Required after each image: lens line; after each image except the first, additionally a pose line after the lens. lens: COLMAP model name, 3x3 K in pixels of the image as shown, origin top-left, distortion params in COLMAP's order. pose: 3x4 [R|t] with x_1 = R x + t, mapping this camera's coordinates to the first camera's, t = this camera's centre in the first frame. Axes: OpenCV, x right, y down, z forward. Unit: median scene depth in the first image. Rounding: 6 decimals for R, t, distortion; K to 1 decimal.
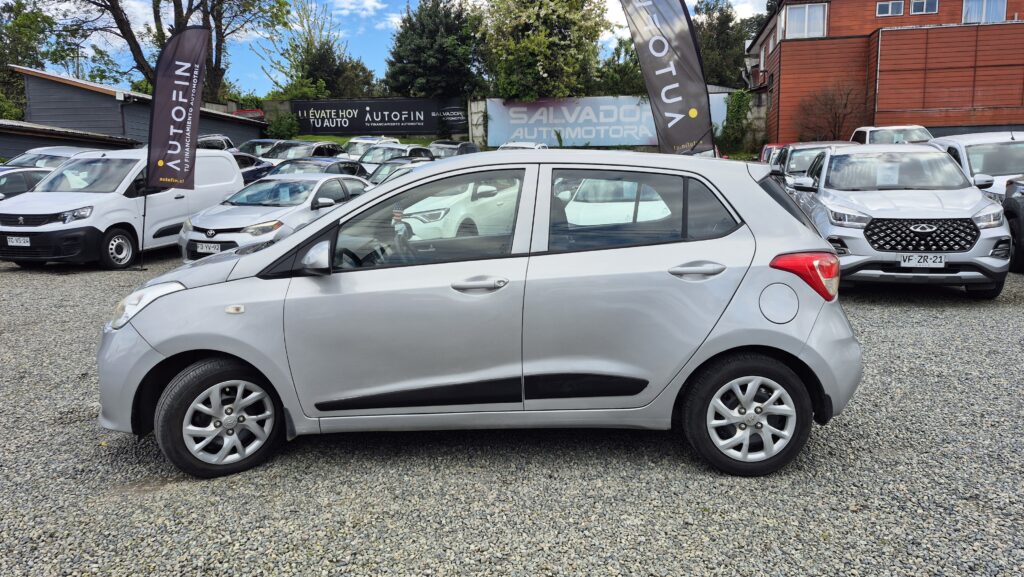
lens RADIAL K [[716.0, 0, 517.6], [0, 716.0, 291.5], [0, 0, 1]] dist [0.077594, -0.093063]
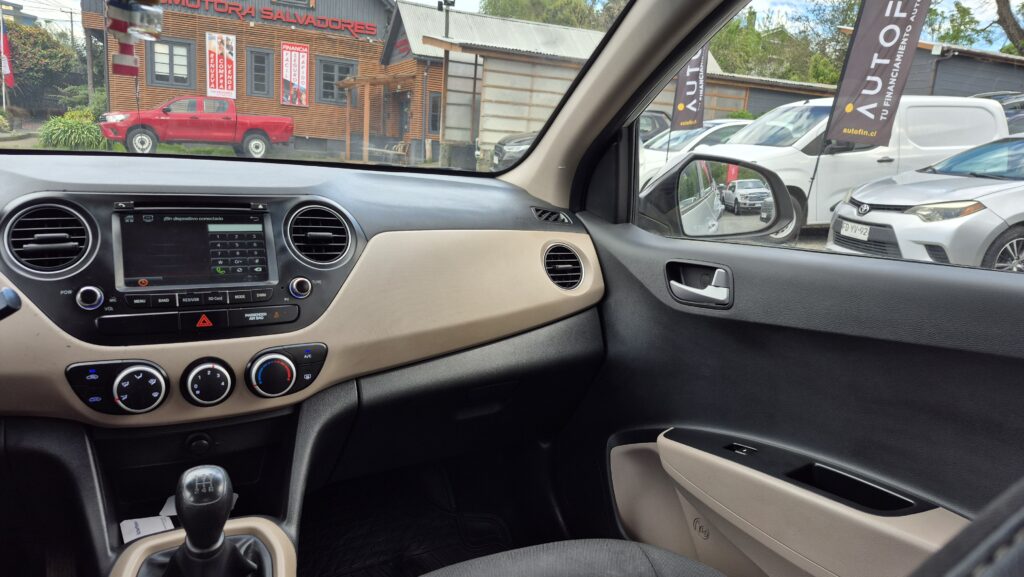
lens RADIAL K [[711.5, 0, 508.5], [0, 711.5, 298.1], [0, 0, 1]] dist [0.083932, -0.094893]
pose [[0.463581, 0.219549, -0.858424, 0.013036], [-0.190646, 0.970839, 0.145344, -0.032309], [0.865302, 0.096276, 0.491918, 0.363852]]
